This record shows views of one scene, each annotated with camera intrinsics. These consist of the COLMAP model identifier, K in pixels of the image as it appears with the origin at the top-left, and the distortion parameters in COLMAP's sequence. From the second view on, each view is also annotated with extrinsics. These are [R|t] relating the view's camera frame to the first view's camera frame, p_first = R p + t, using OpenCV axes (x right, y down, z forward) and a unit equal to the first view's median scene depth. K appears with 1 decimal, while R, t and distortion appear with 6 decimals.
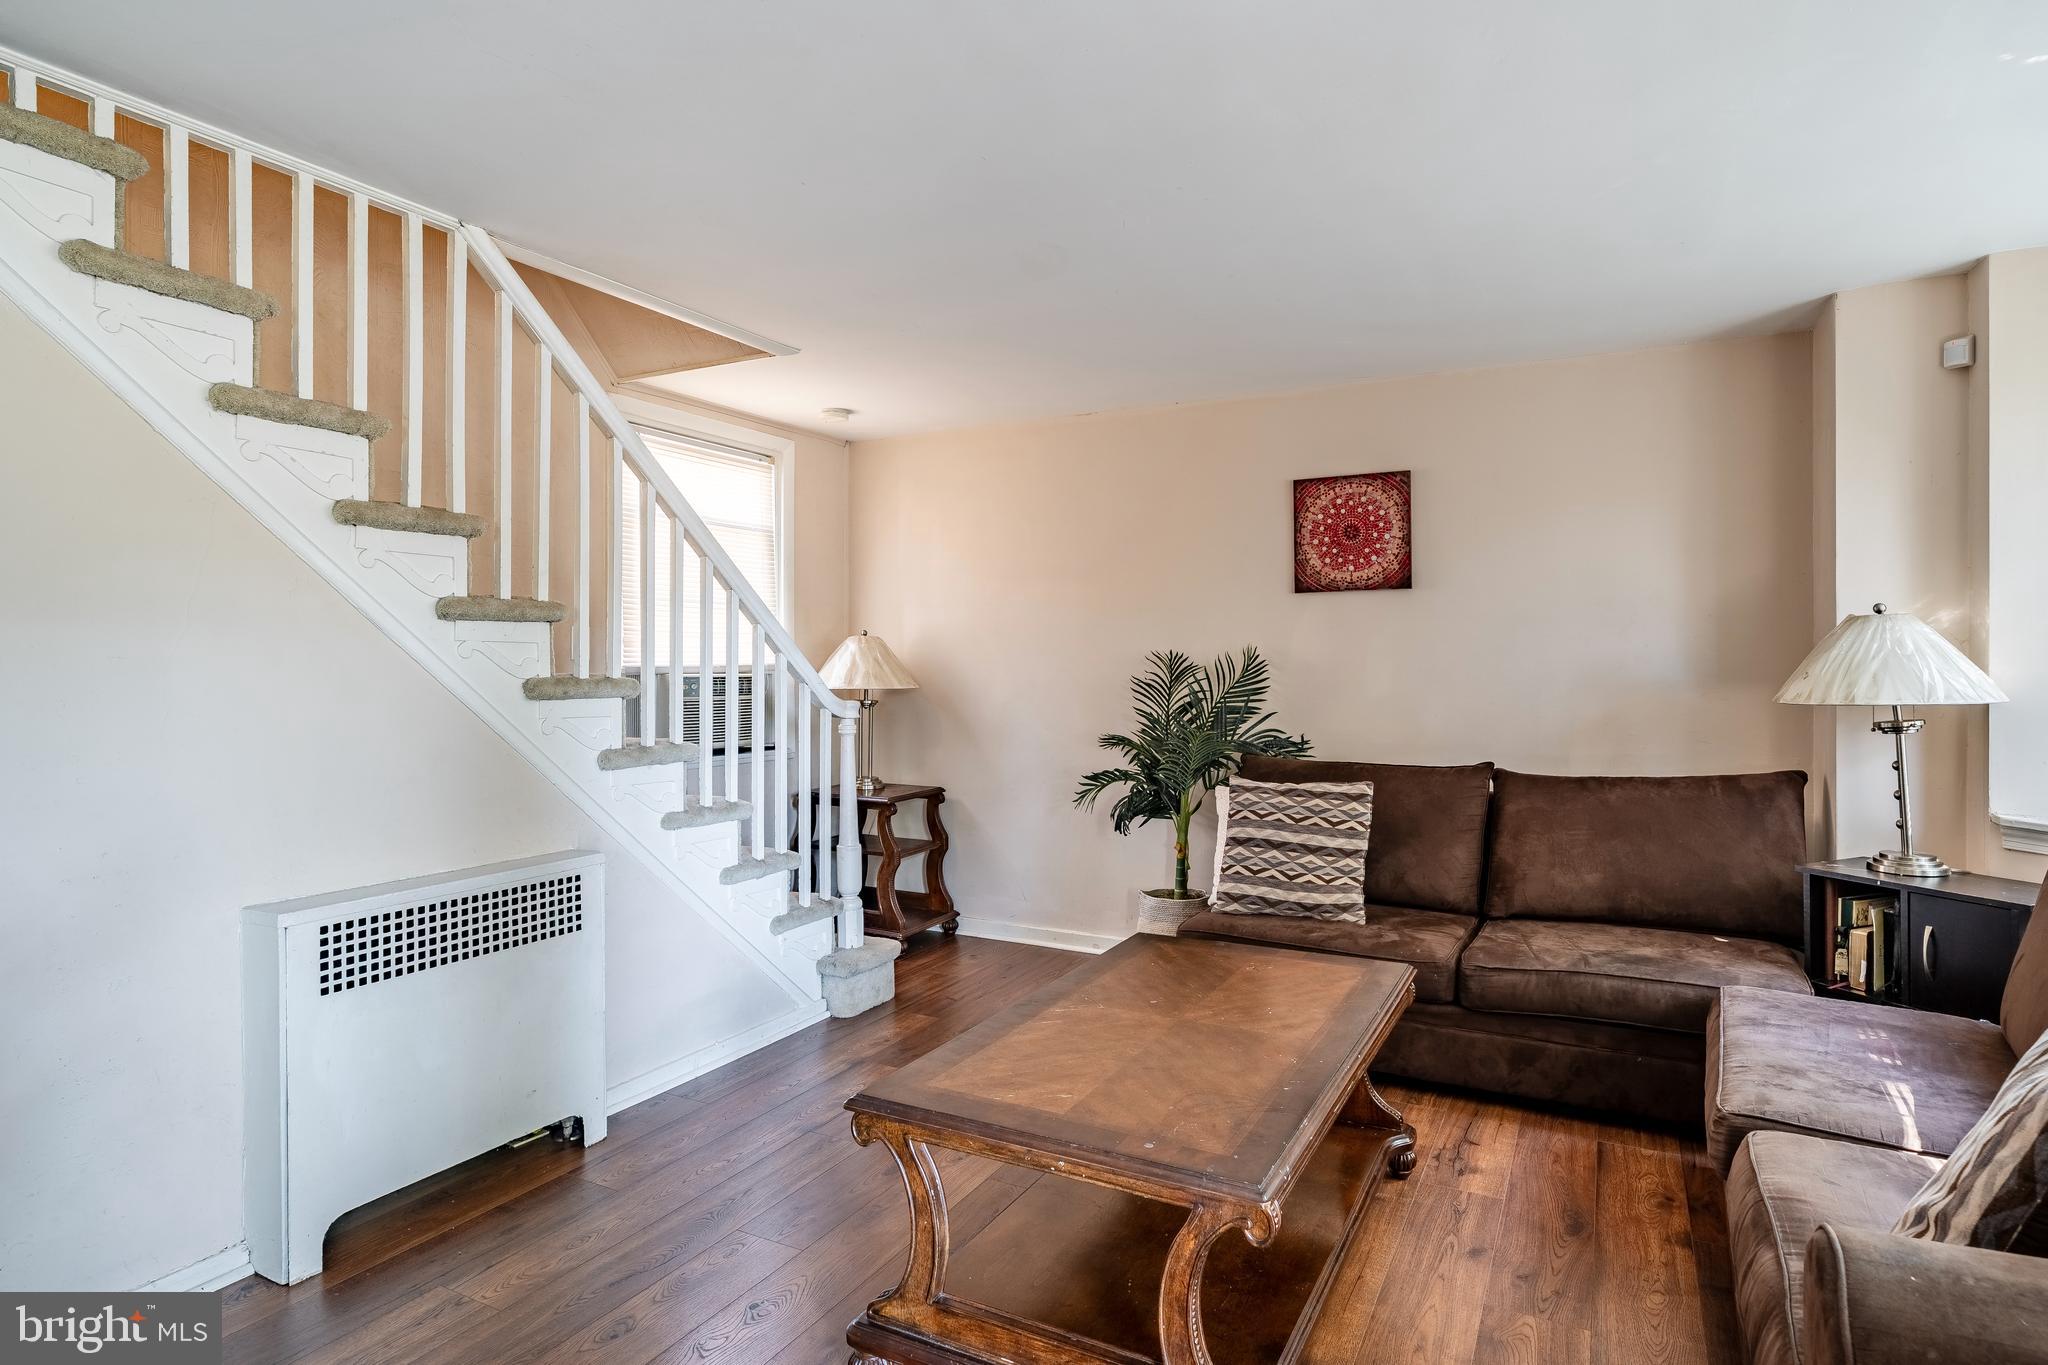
lens RADIAL K [[1067.5, 0, 1073.1], [0, 1067.5, 666.4], [0, 0, 1]] dist [0.000977, -0.000728]
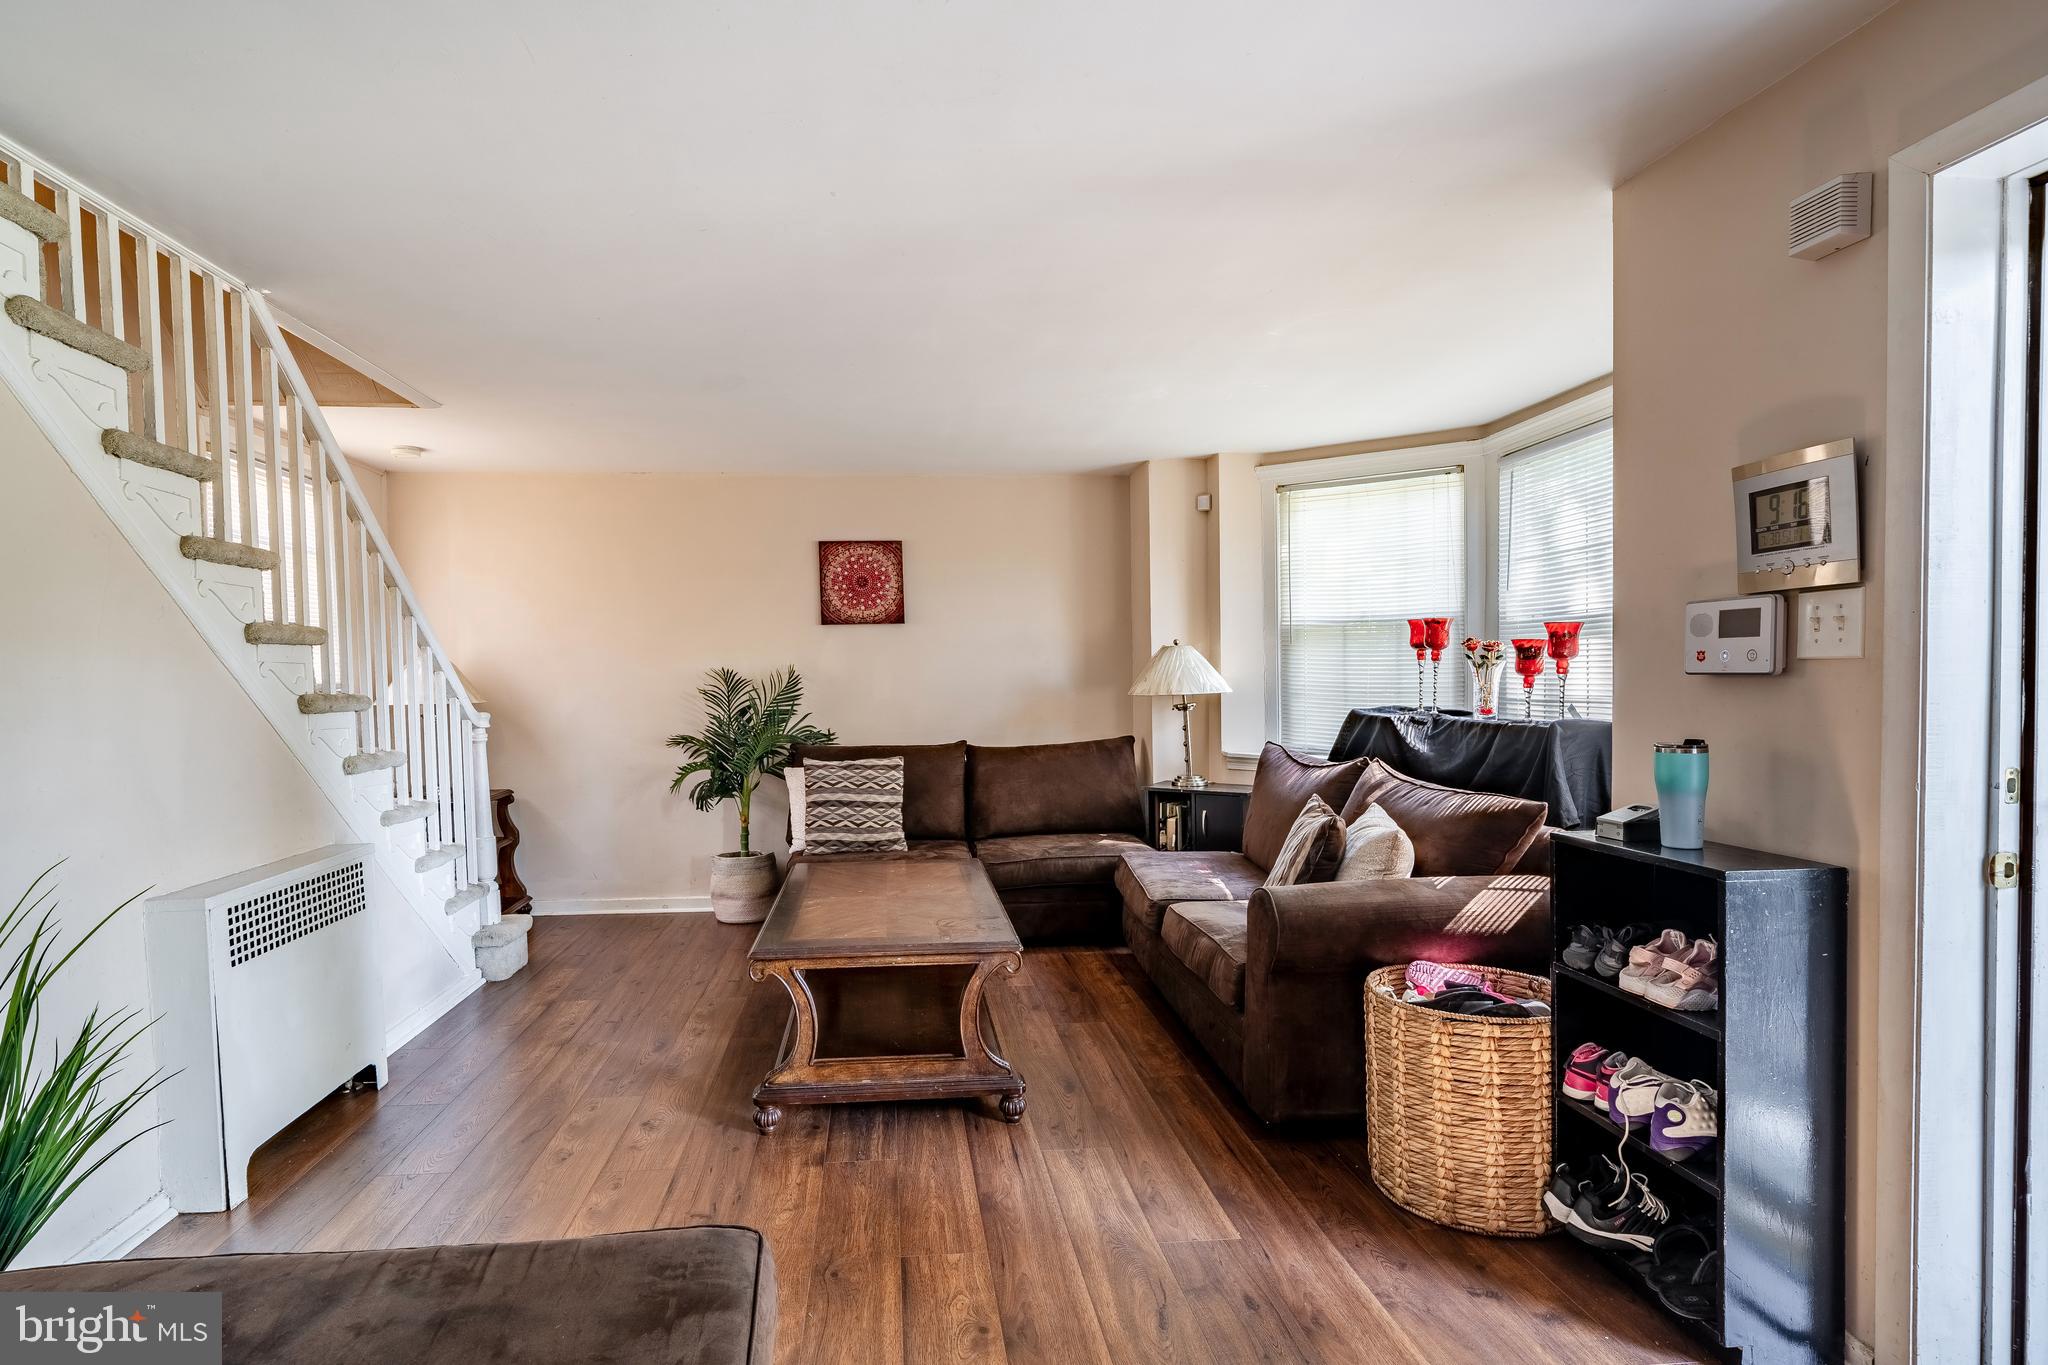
lens RADIAL K [[994.1, 0, 968.0], [0, 994.1, 703.8], [0, 0, 1]] dist [-0.002295, -0.000026]
pose [[0.850848, -0.024533, 0.524839, -0.375323], [0.013315, 0.999595, 0.025140, 0.002895], [-0.525244, -0.014402, 0.850830, -0.219064]]
